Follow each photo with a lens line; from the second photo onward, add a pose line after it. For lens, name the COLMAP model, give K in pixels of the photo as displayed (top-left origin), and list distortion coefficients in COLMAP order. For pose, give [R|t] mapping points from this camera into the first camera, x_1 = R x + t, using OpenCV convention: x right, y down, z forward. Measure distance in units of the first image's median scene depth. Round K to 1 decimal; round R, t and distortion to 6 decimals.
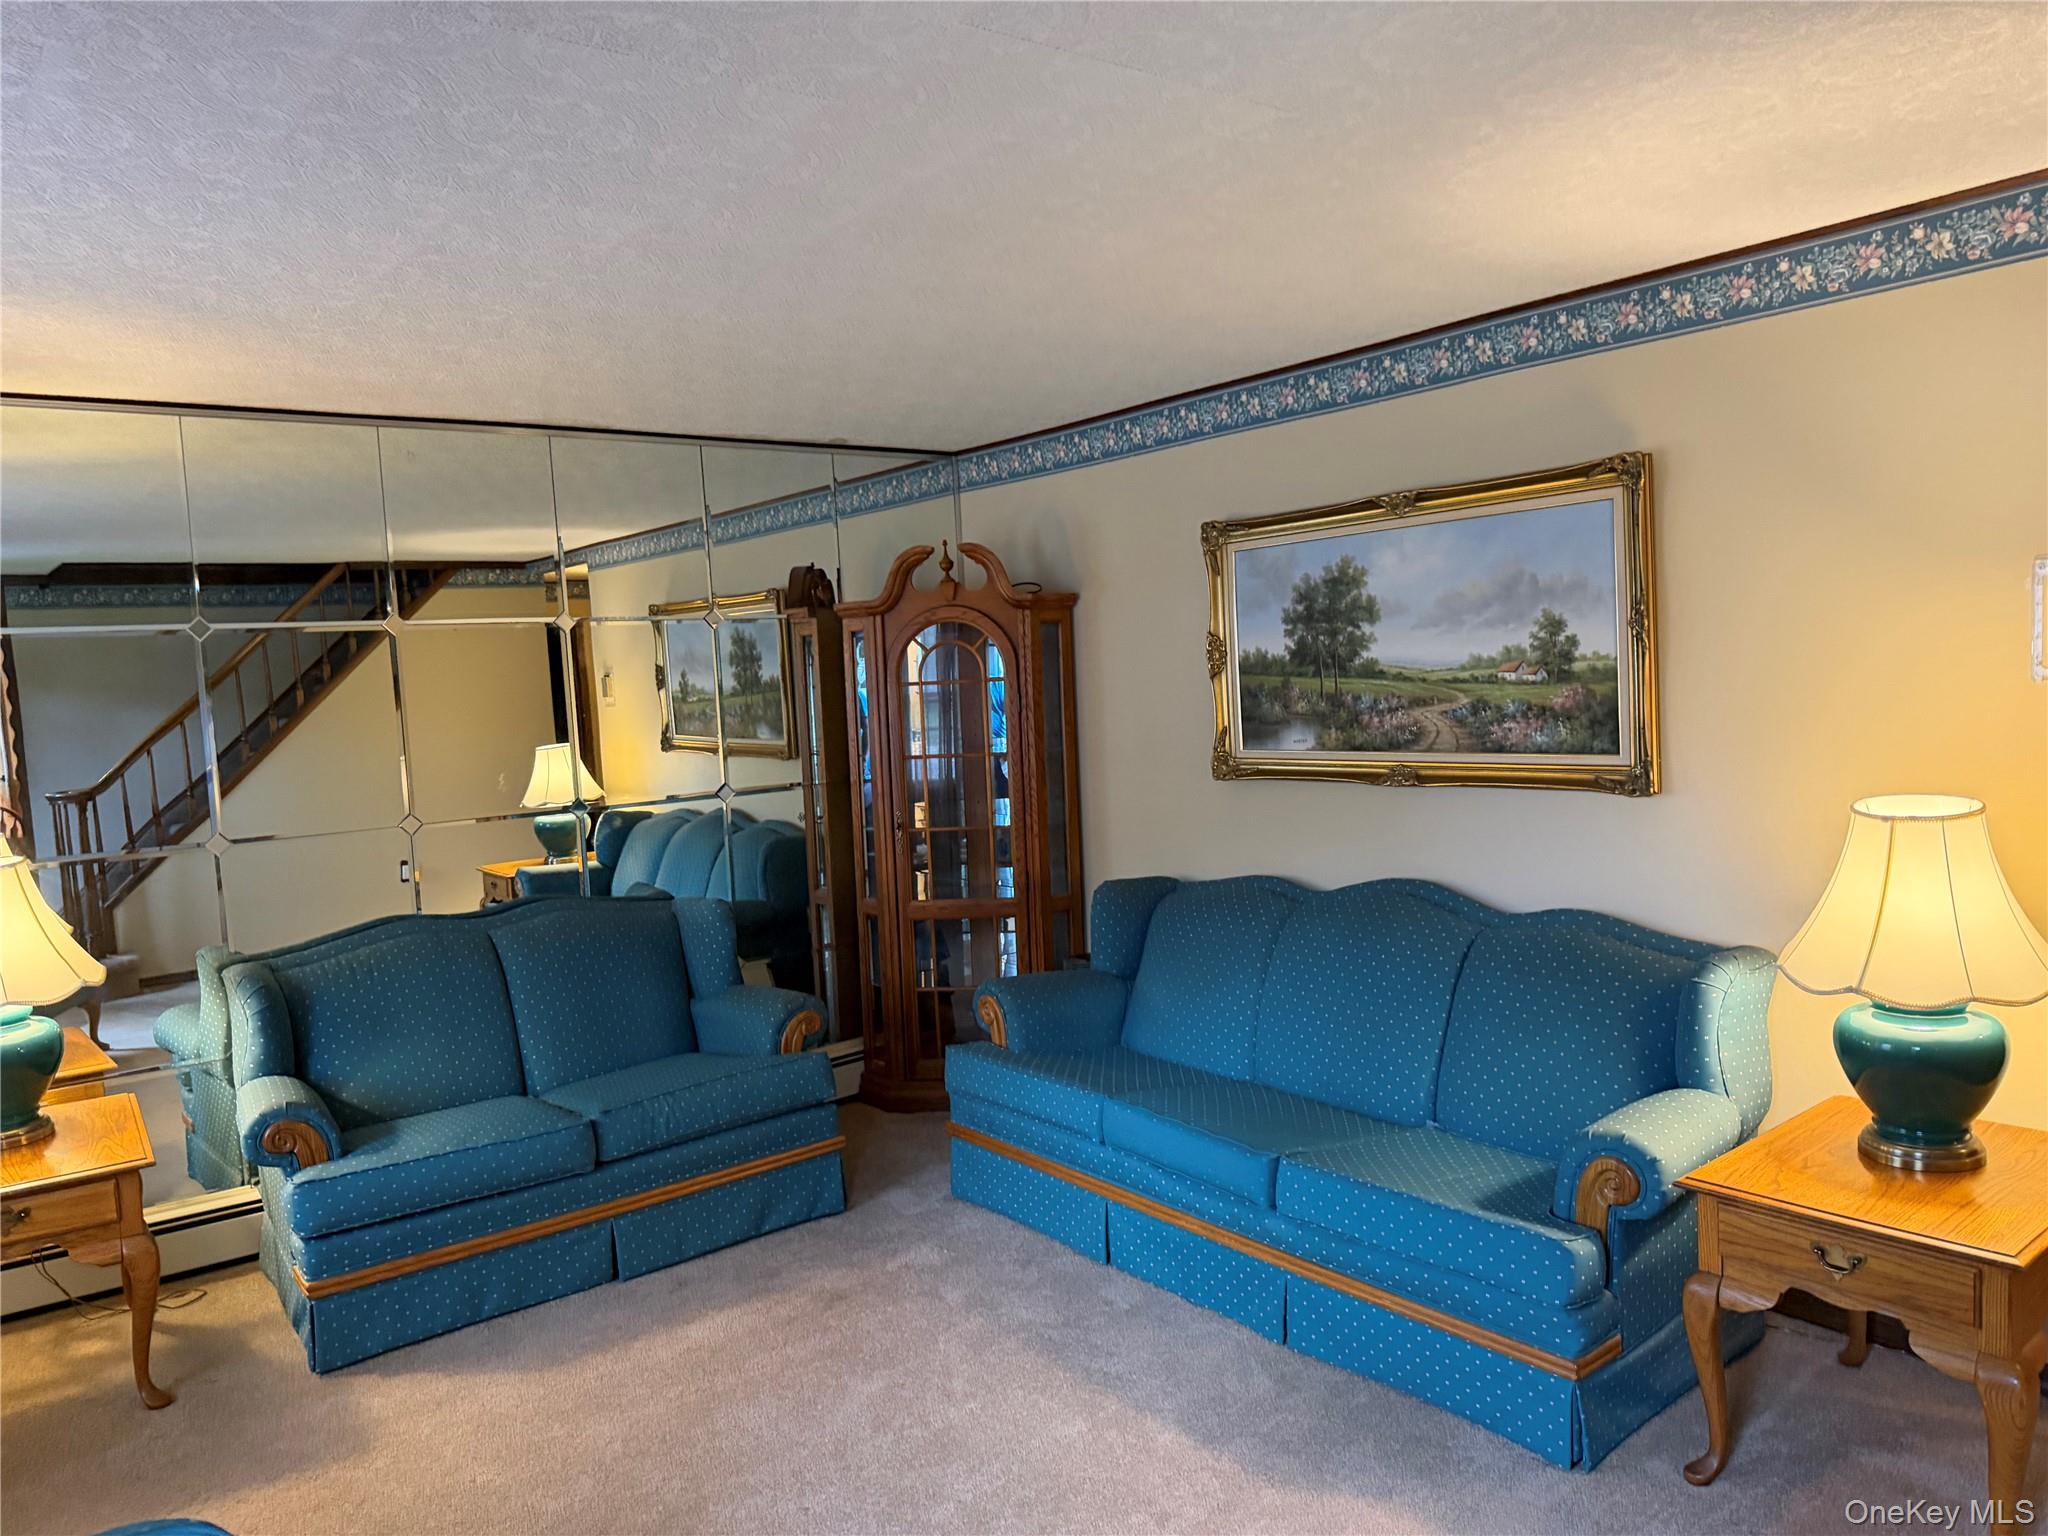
lens RADIAL K [[1440.5, 0, 1032.4], [0, 1440.5, 772.8], [0, 0, 1]] dist [0.068677, -0.074060]
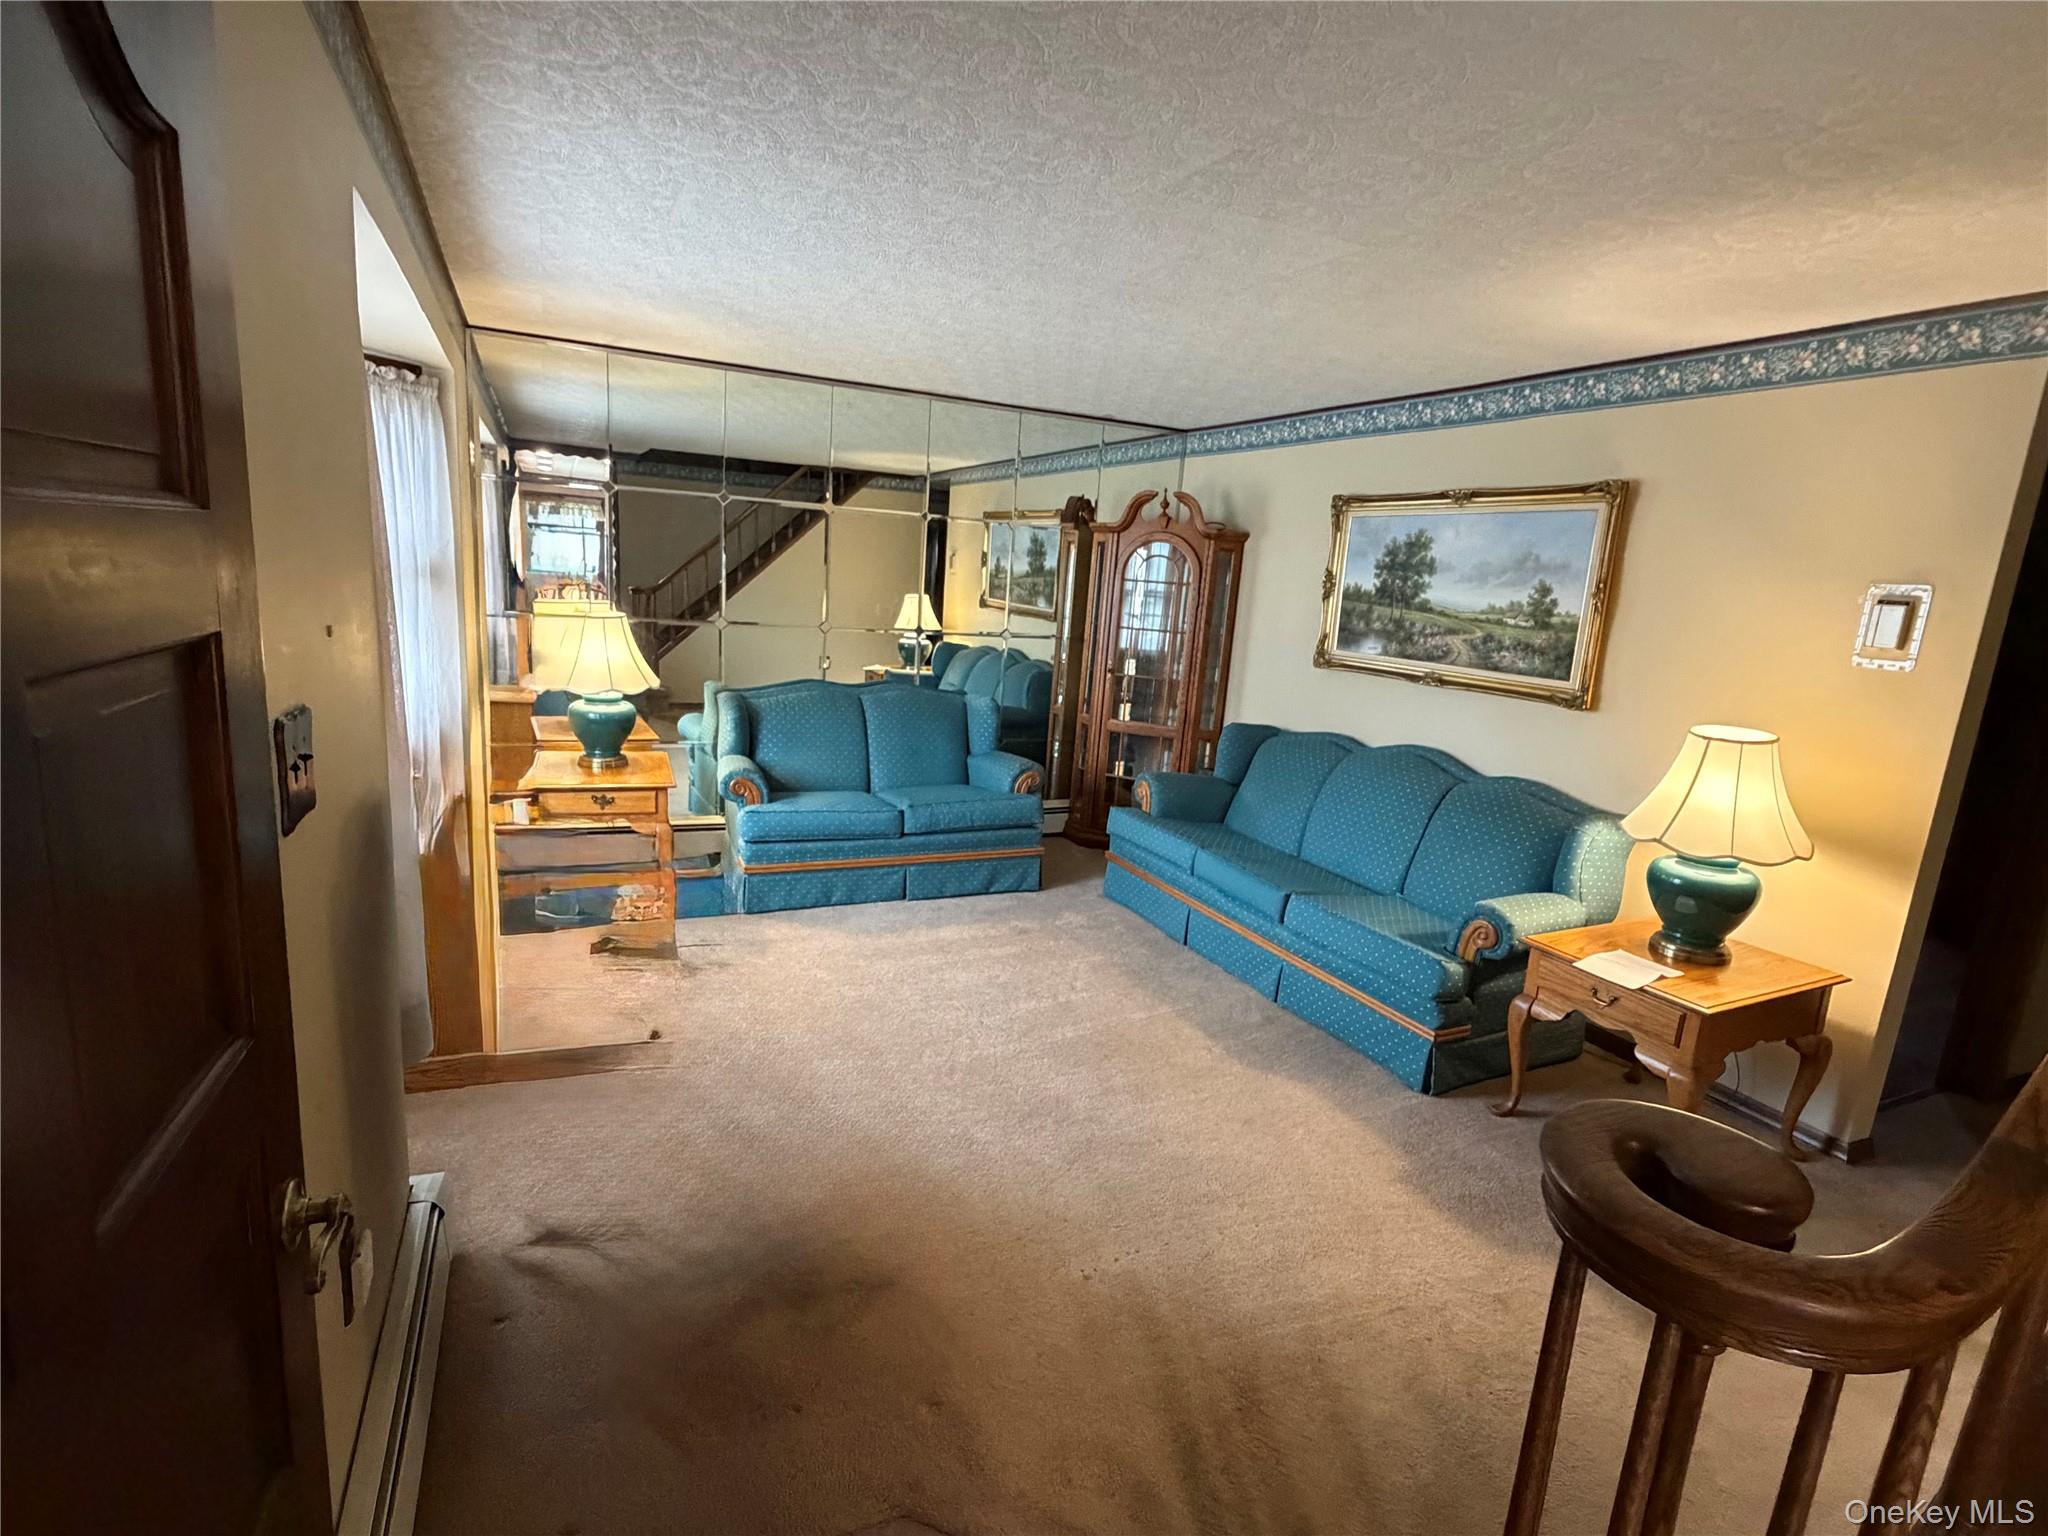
lens RADIAL K [[1010.4, 0, 1034.7], [0, 1010.4, 759.0], [0, 0, 1]] dist [0.003755, 0.000074]
pose [[0.969455, 0.155479, -0.189694, 0.065433], [-0.134083, 0.983566, 0.120911, 0.012419], [0.205376, -0.091783, 0.974370, -0.126216]]
